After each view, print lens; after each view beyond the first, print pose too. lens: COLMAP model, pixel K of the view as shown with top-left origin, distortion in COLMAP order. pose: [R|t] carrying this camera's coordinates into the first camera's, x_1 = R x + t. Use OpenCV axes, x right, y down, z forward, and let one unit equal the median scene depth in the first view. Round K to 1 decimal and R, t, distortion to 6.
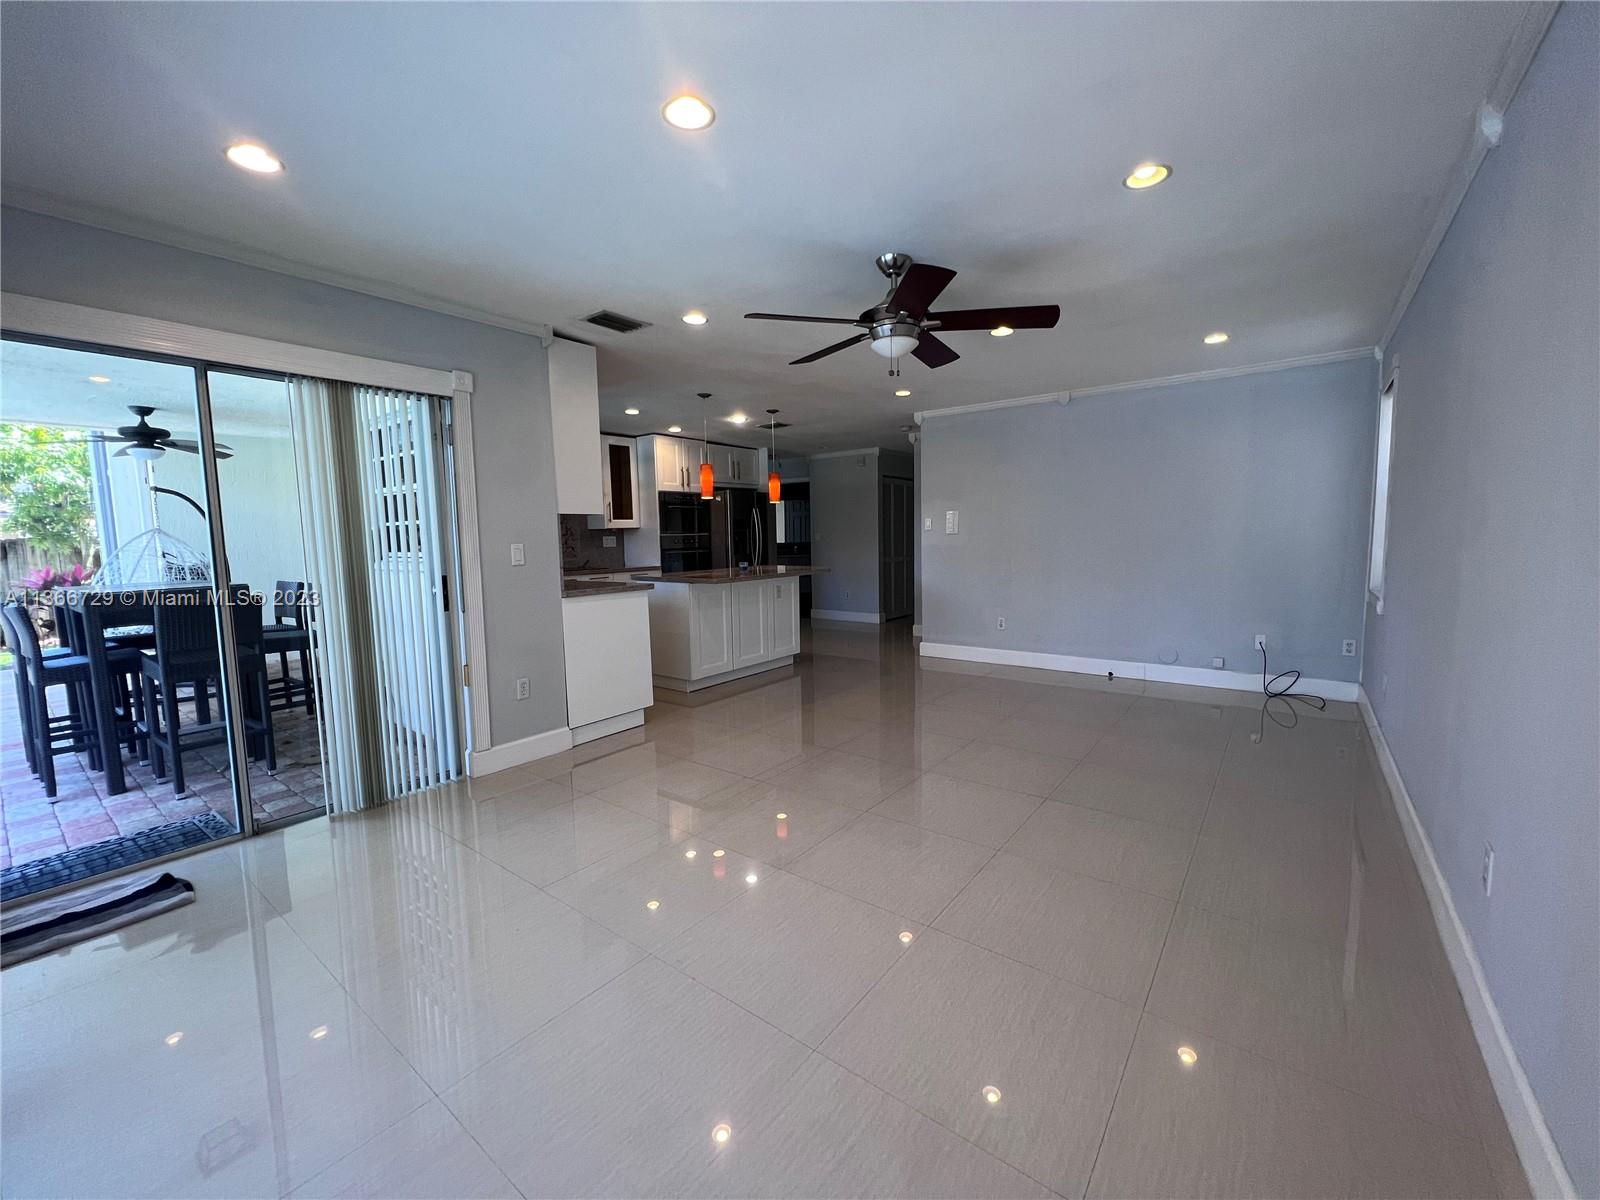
lens RADIAL K [[638.0, 0, 809.4], [0, 638.0, 596.8], [0, 0, 1]] dist [-0.005728, 0.000898]
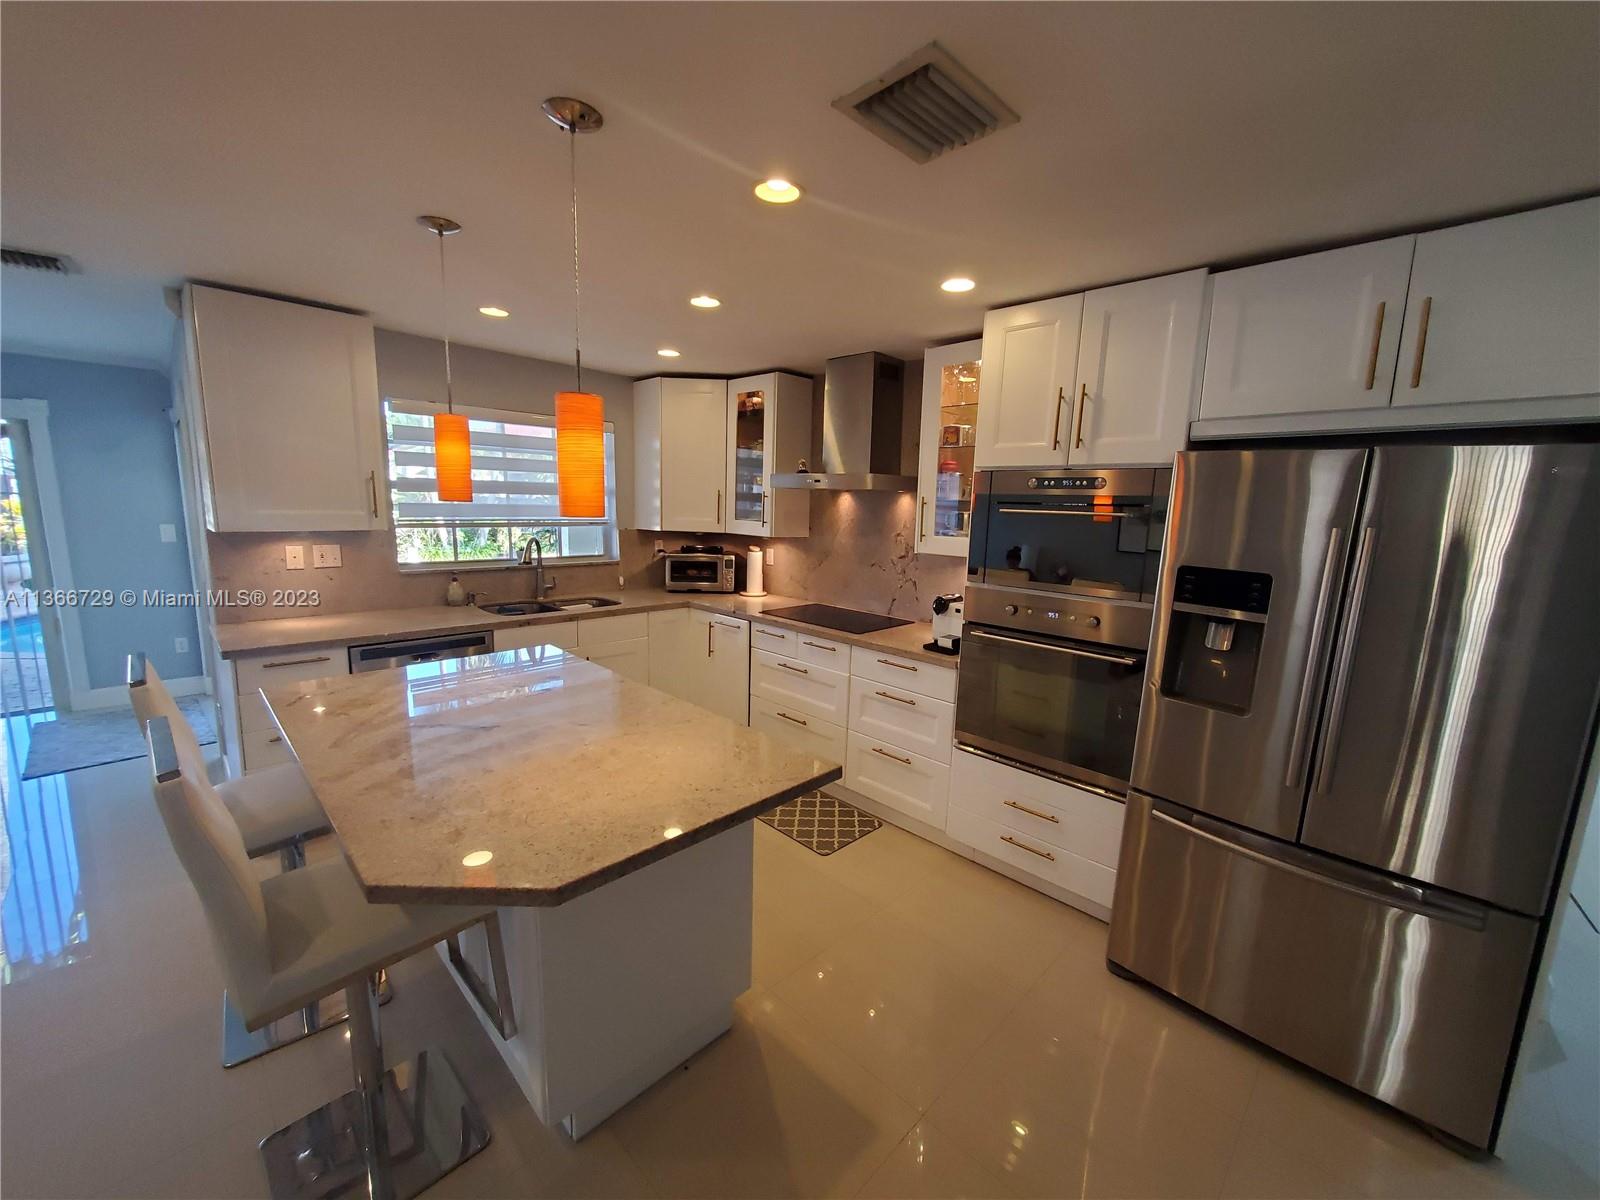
lens RADIAL K [[641.3, 0, 795.1], [0, 641.3, 601.2], [0, 0, 1]] dist [-0.001519, -0.000115]
pose [[-0.129969, 0.170945, -0.976671, 0.190018], [-0.124861, 0.974362, 0.187156, -0.176309], [0.983625, 0.146273, -0.105293, 1.135723]]
